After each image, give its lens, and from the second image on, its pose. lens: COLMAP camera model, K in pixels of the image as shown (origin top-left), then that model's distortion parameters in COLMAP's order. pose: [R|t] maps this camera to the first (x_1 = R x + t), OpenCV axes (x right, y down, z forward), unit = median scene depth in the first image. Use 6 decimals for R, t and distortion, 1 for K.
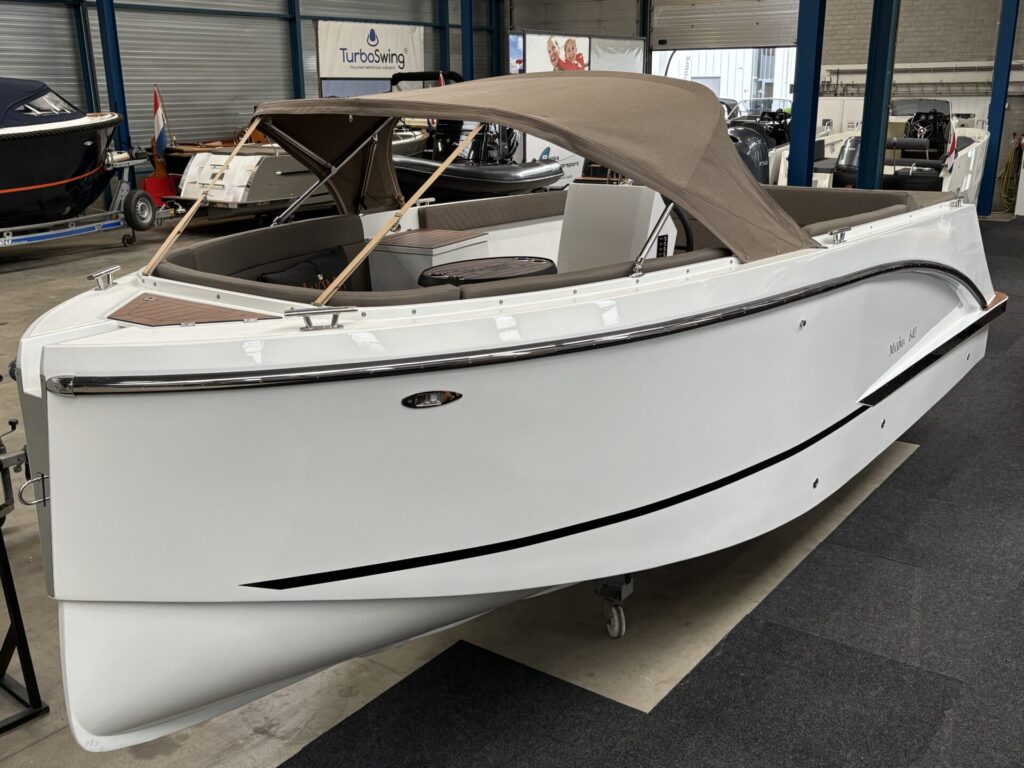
lens RADIAL K [[1009.6, 0, 512.0], [0, 1009.6, 384.0], [0, 0, 1]] dist [0.000531, 0.007562]
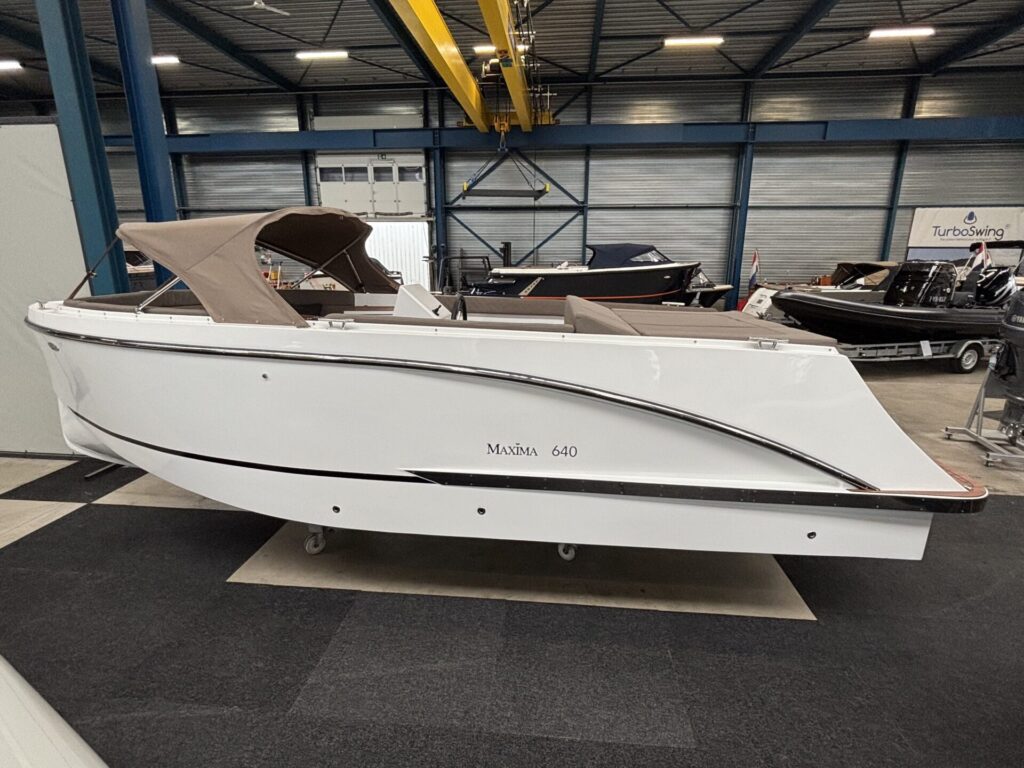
lens RADIAL K [[513.2, 0, 512.0], [0, 513.2, 384.0], [0, 0, 1]] dist [-0.002593, 0.000232]
pose [[0.512046, 0.213305, -0.832052, 0.202585], [-0.251988, 0.963358, 0.091892, -0.038289], [0.821164, 0.162614, 0.547034, 0.170798]]
